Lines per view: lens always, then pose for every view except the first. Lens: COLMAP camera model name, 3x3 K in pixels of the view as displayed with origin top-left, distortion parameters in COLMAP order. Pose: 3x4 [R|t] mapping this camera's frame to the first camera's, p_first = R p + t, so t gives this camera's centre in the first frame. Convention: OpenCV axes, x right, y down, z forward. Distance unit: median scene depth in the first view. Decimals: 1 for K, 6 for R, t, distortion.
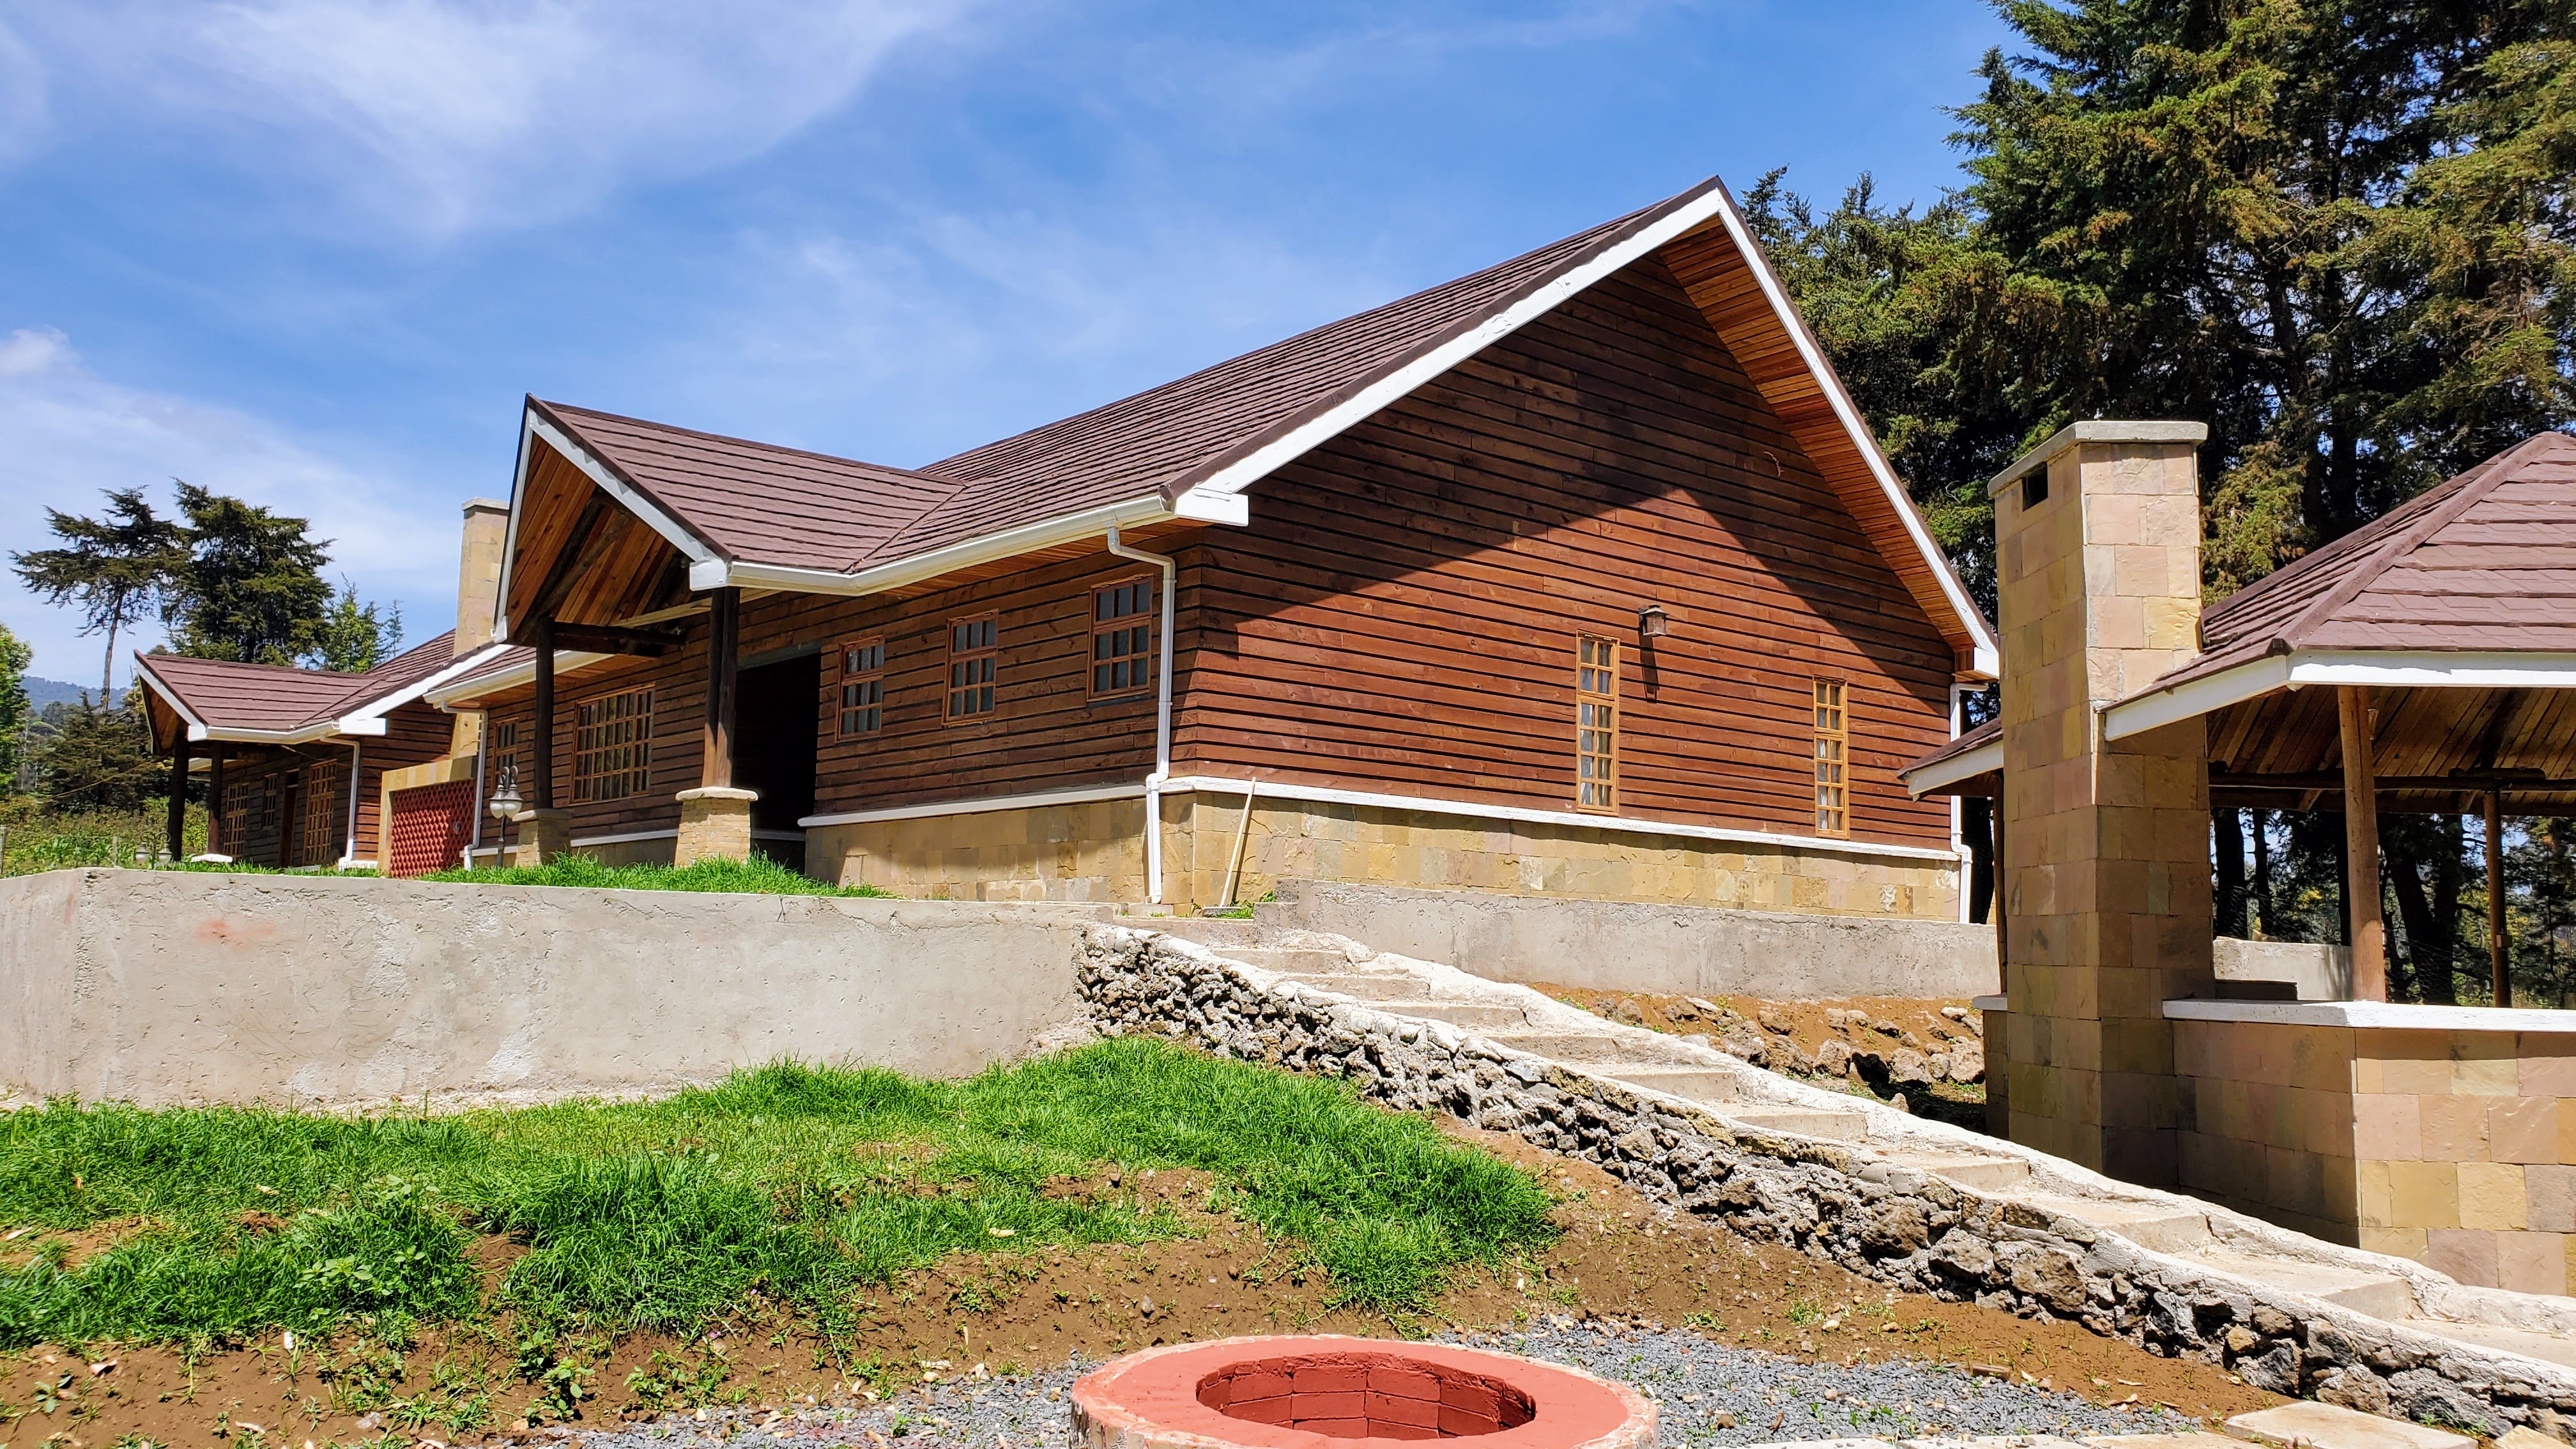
lens RADIAL K [[2023.6, 0, 1368.9], [0, 2023.6, 685.7], [0, 0, 1]] dist [0.029964, -0.042165]
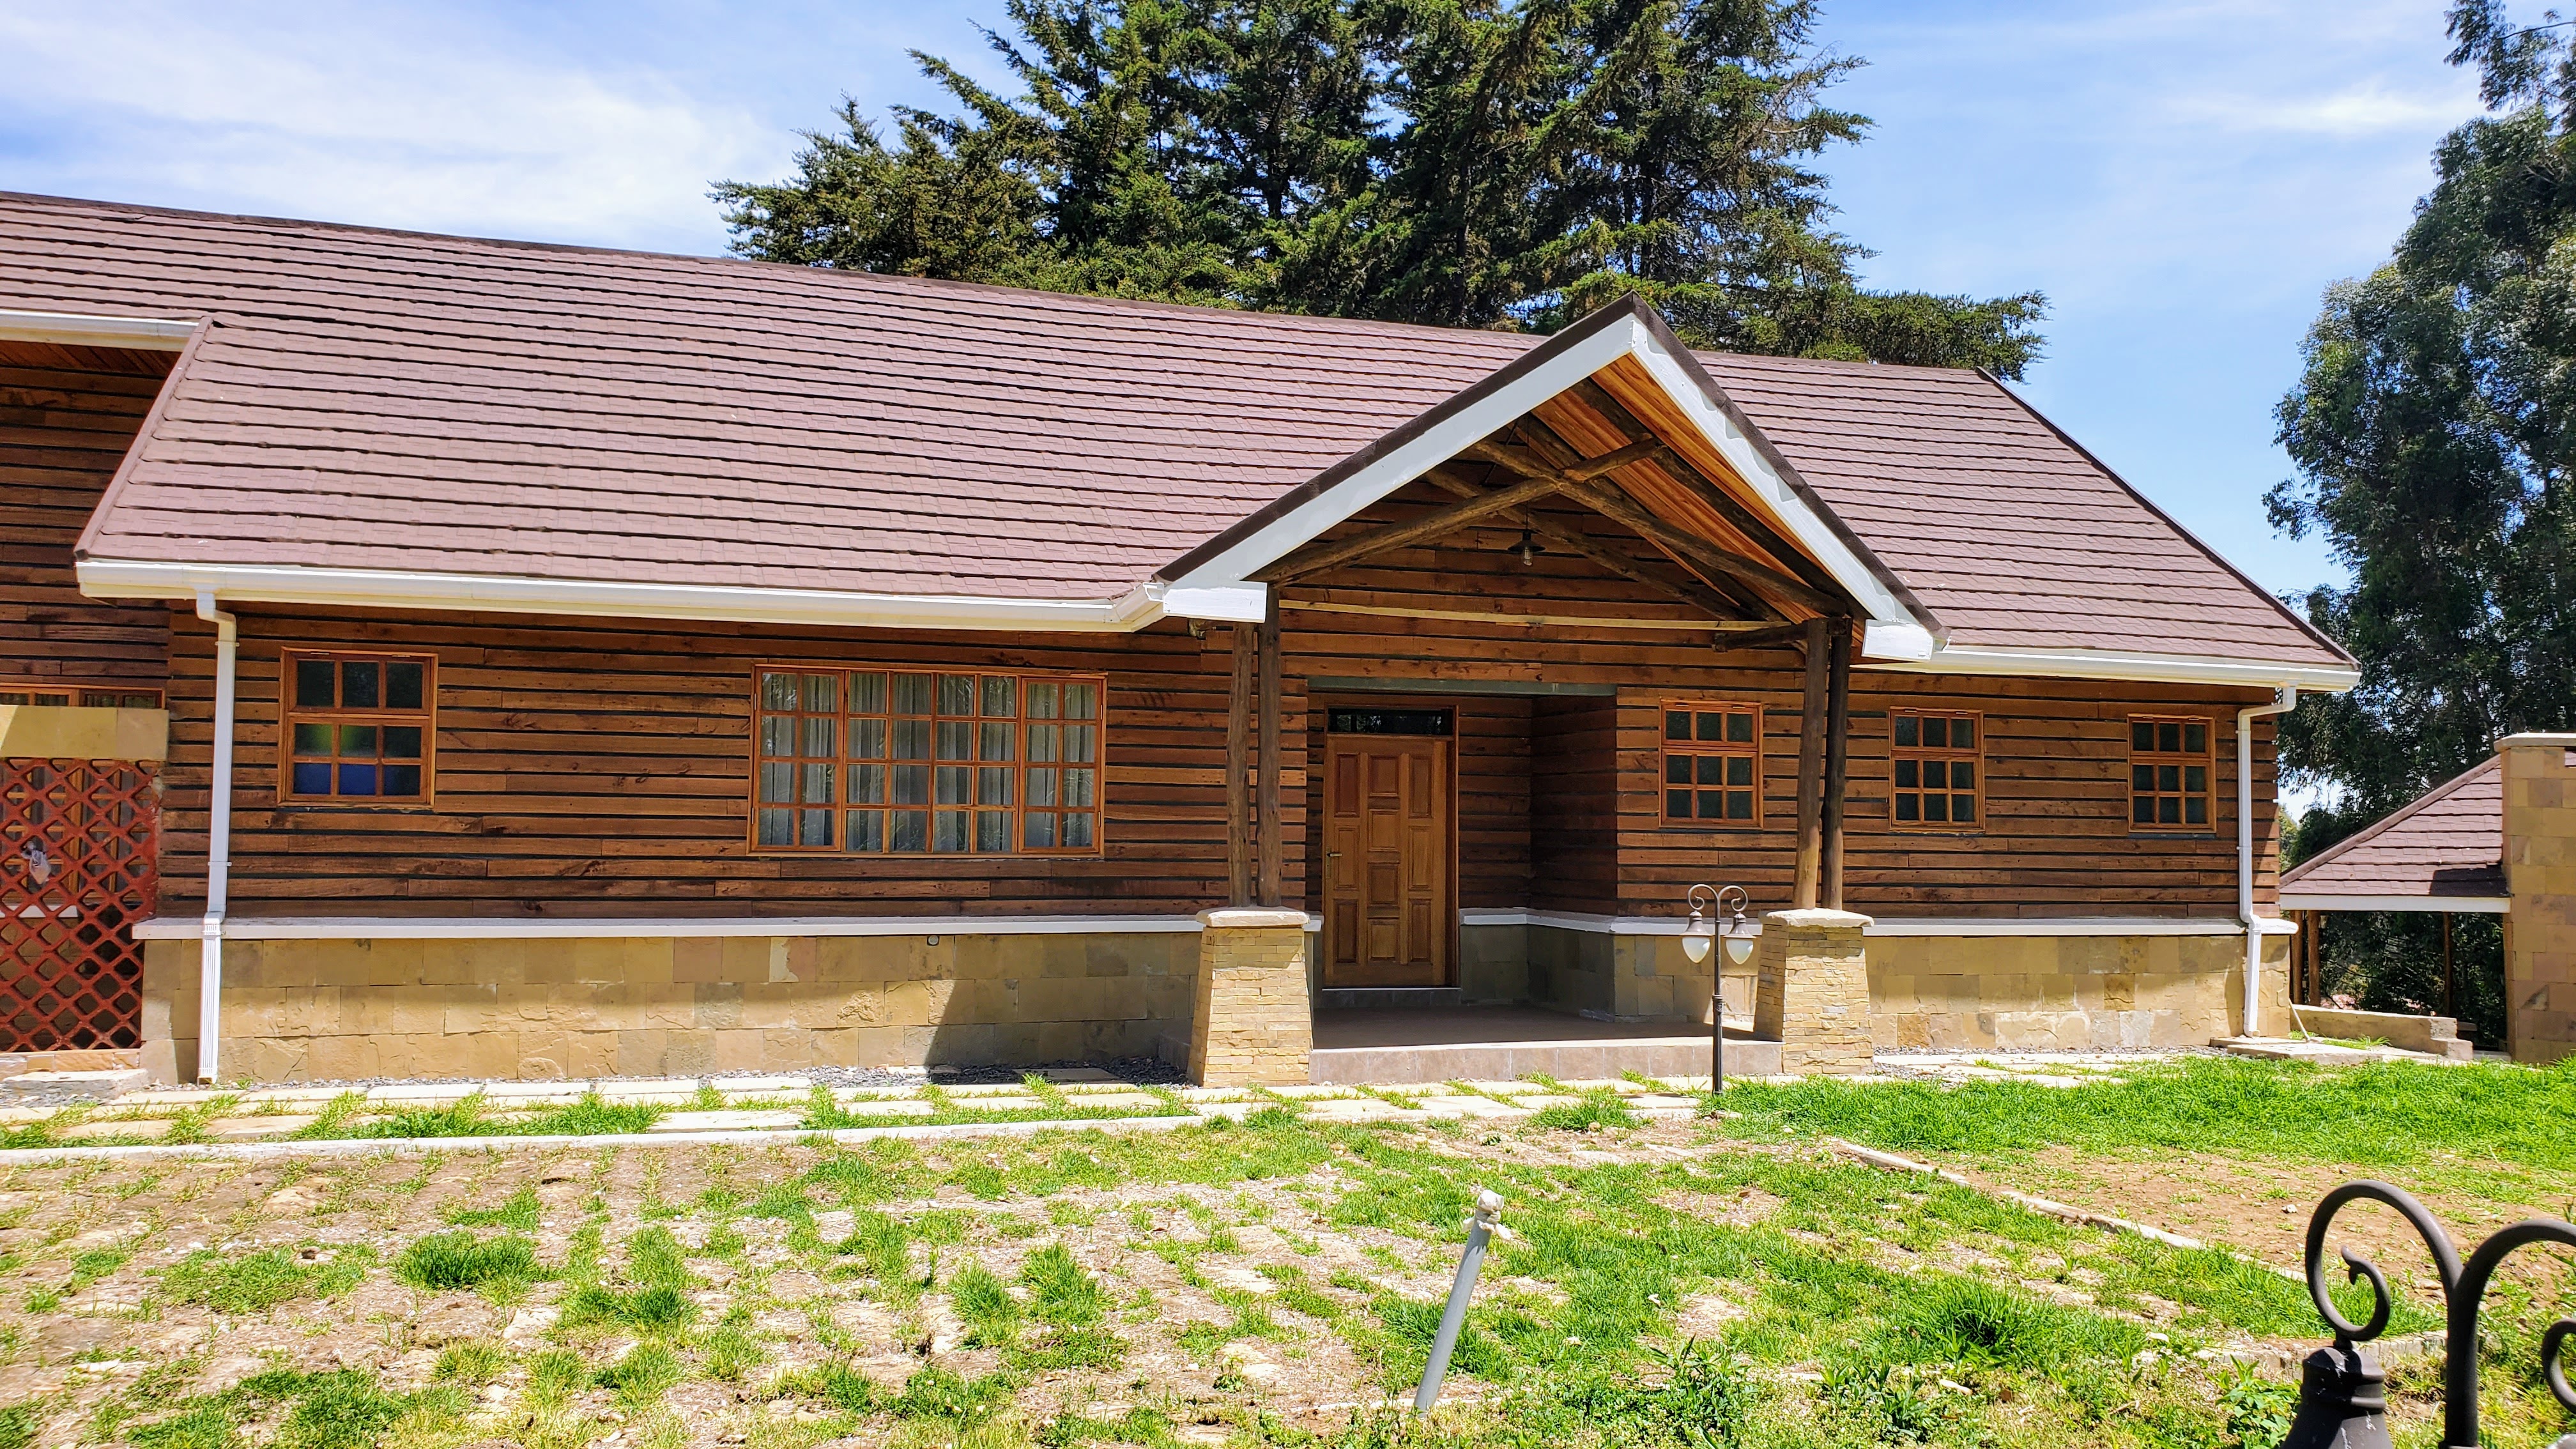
lens RADIAL K [[2023.6, 0, 1340.4], [0, 2023.6, 728.1], [0, 0, 1]] dist [0.029964, -0.042165]
pose [[0.430013, 0.042426, 0.901825, -1.159078], [-0.134530, 0.990754, 0.017538, -0.007553], [-0.892743, -0.128864, 0.431744, 0.892277]]
